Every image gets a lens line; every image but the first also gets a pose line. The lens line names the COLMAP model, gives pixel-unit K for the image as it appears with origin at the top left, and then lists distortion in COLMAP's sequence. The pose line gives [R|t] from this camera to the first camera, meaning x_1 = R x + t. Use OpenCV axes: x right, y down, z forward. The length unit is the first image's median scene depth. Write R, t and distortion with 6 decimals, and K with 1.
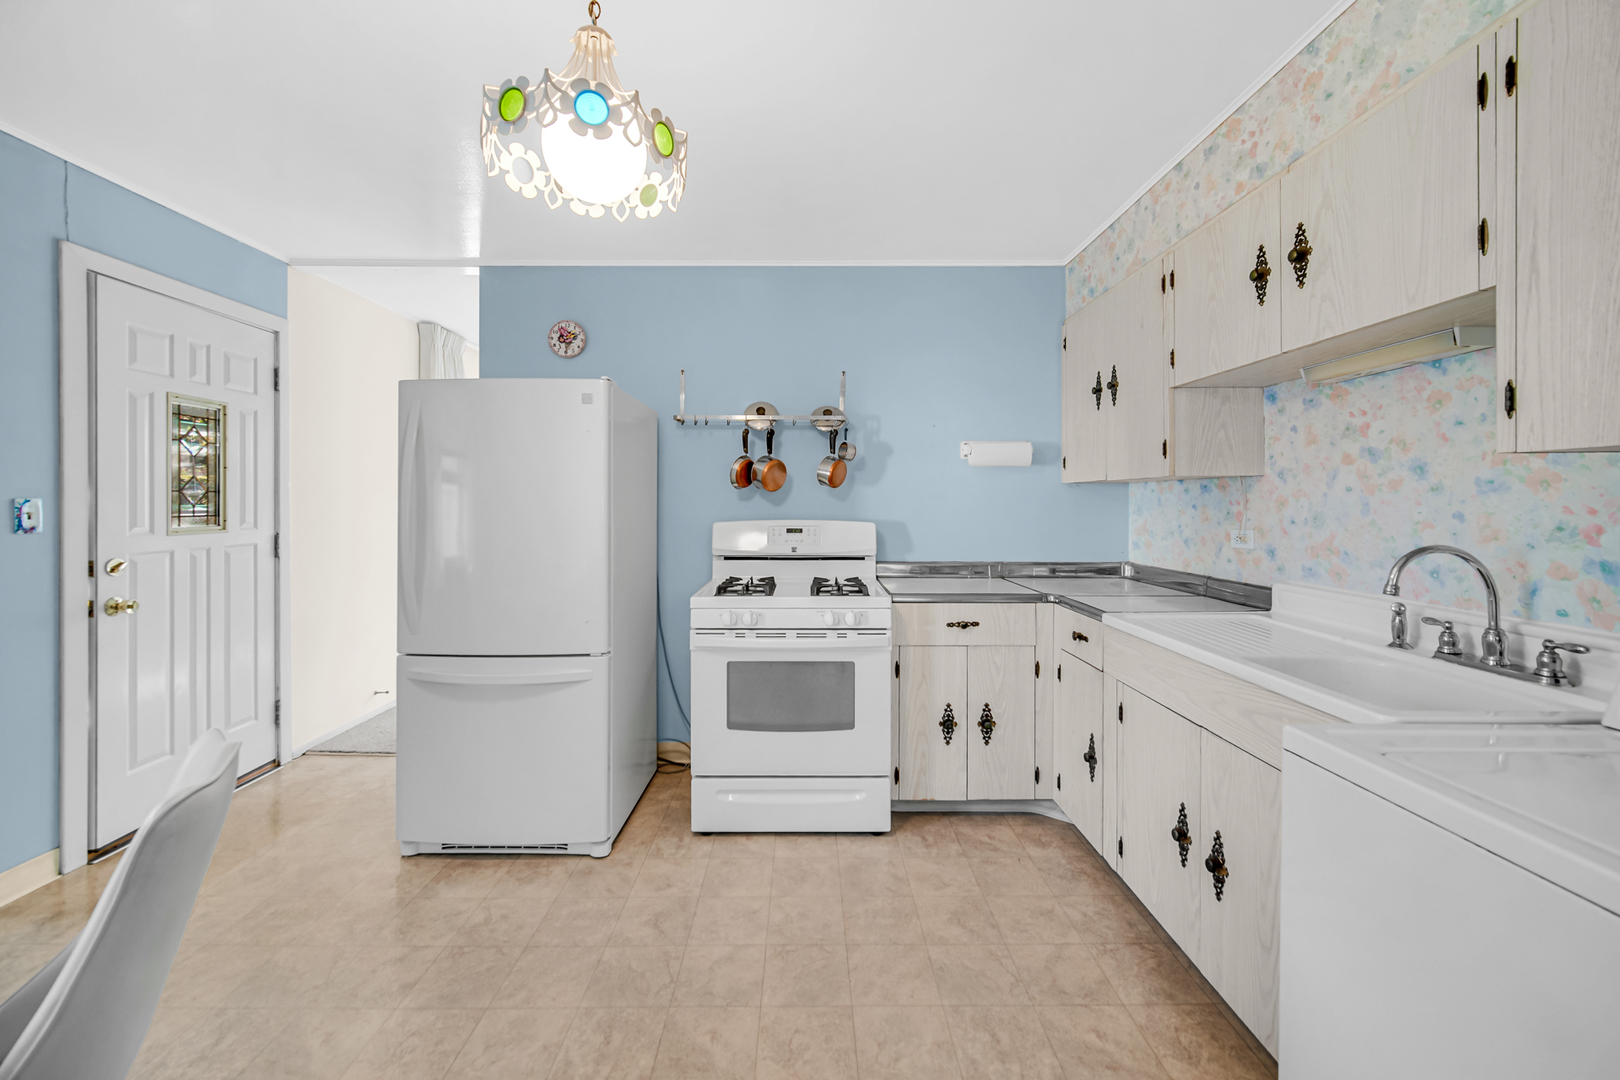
lens RADIAL K [[648.0, 0, 810.1], [0, 648.0, 504.8], [0, 0, 1]] dist [-0.001559, -0.000182]
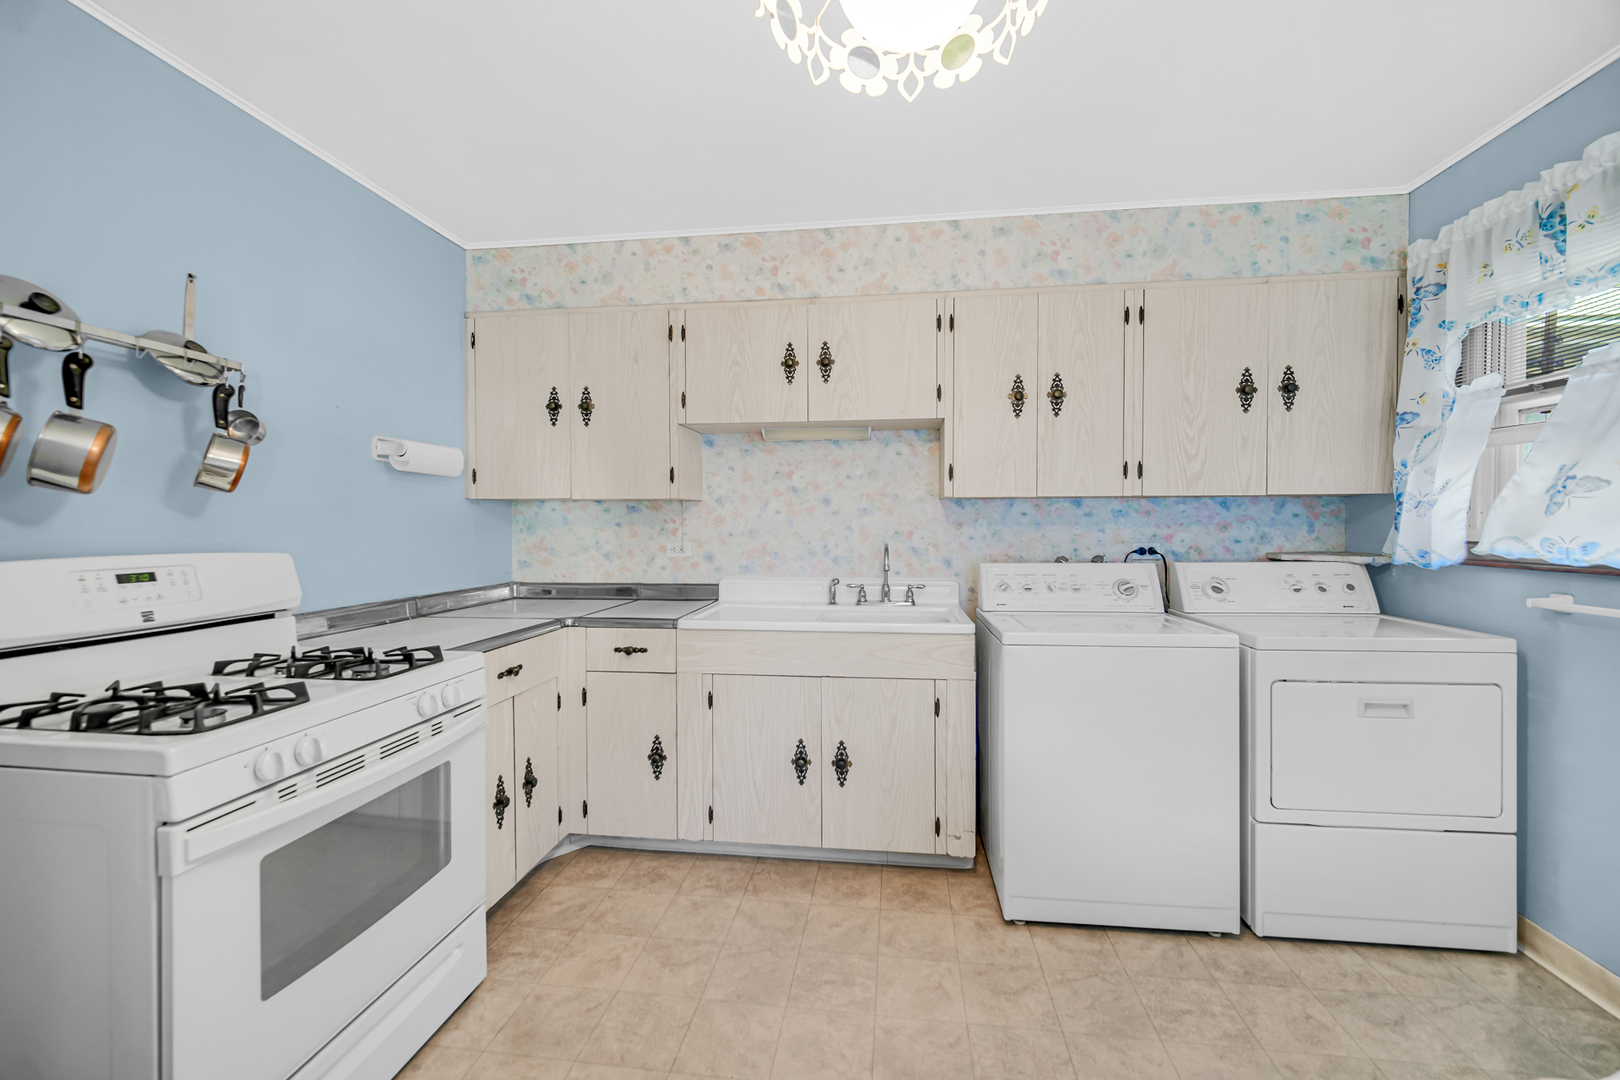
lens RADIAL K [[648.0, 0, 801.9], [0, 648.0, 535.1], [0, 0, 1]] dist [-0.001559, -0.000182]
pose [[0.142429, -0.019306, 0.989617, -0.605995], [0.003842, 0.999813, 0.018952, 0.001314], [-0.989798, 0.001102, 0.142477, 0.627770]]
